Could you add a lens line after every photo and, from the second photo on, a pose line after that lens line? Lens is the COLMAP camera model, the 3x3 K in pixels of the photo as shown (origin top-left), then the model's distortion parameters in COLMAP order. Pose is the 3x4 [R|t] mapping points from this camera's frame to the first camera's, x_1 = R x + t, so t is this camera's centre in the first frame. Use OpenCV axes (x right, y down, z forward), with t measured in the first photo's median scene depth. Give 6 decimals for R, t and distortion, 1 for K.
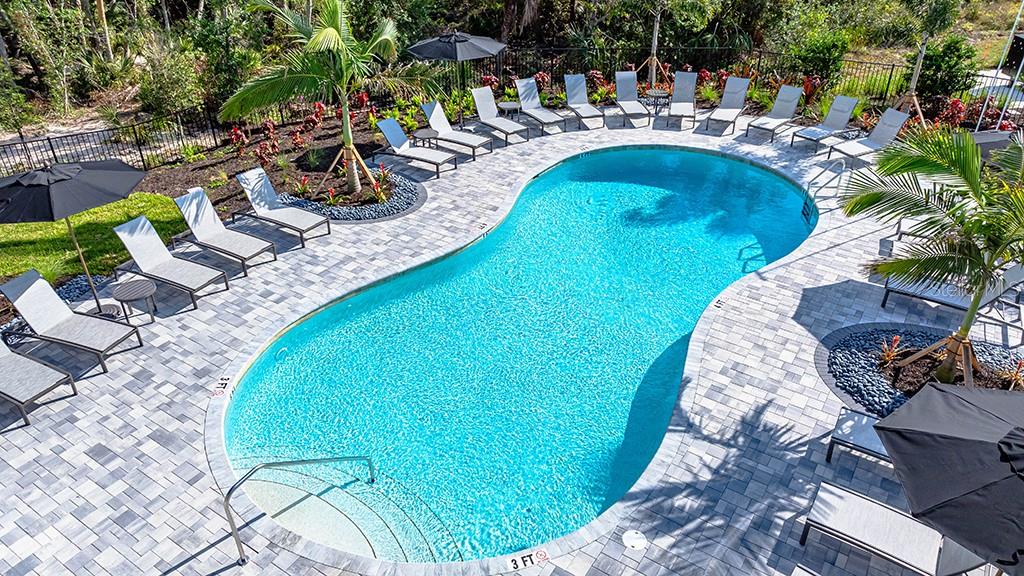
lens RADIAL K [[705.8, 0, 509.7], [0, 705.8, 292.7], [0, 0, 1]] dist [0.002757, -0.004909]
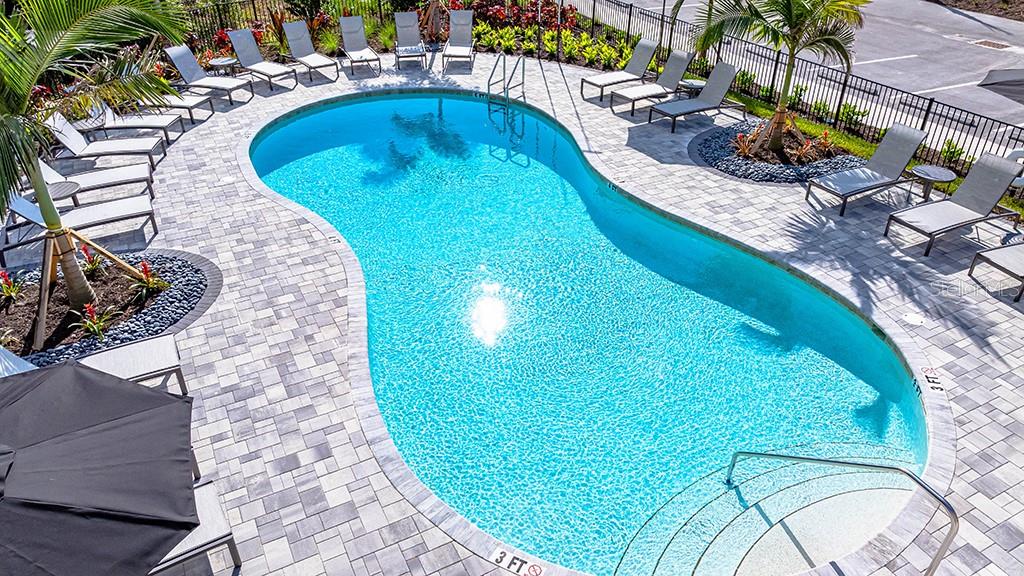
lens RADIAL K [[705.8, 0, 509.7], [0, 705.8, 292.7], [0, 0, 1]] dist [0.002757, -0.004909]
pose [[0.486499, -0.478215, 0.731183, -0.439707], [0.465621, 0.850061, 0.246159, -0.123153], [-0.739267, 0.220698, 0.636221, 0.353787]]
